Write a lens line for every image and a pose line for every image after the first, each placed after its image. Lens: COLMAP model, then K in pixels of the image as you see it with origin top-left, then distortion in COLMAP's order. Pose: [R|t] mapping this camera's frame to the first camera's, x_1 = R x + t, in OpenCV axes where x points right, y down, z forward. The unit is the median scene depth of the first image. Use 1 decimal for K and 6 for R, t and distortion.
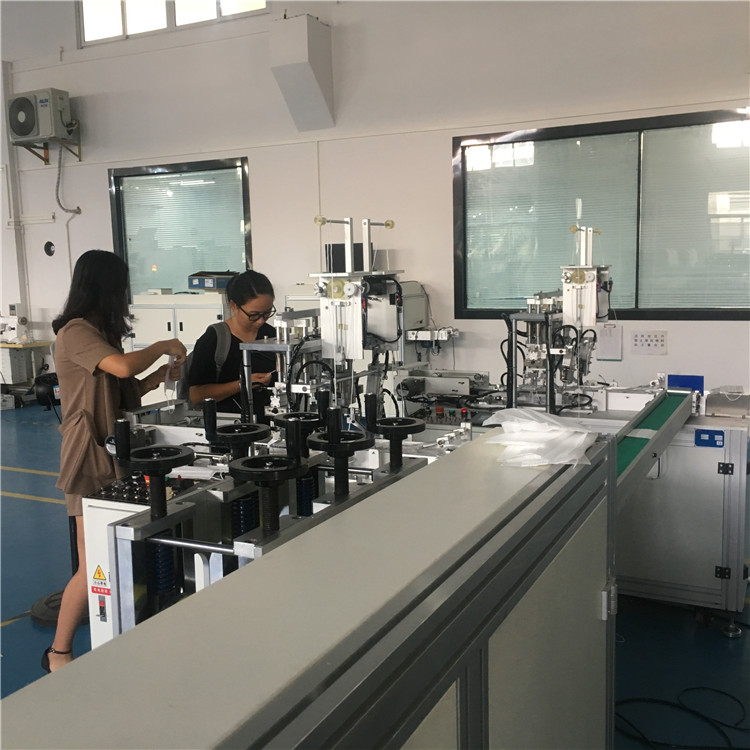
lens RADIAL K [[870.5, 0, 373.2], [0, 870.5, 373.9], [0, 0, 1]] dist [0.006338, 0.000000]
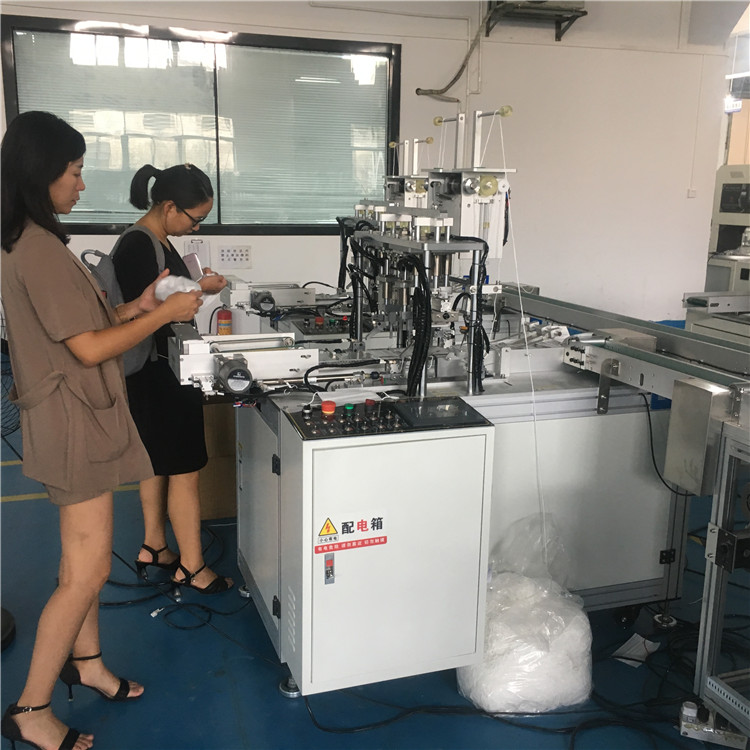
lens RADIAL K [[870.5, 0, 371.7], [0, 870.5, 376.0], [0, 0, 1]] dist [0.006338, 0.000000]
pose [[0.705950, -0.118075, 0.698350, -0.311532], [0.057023, 0.992280, 0.110128, -0.000460], [-0.705963, -0.037923, 0.707233, 0.146308]]
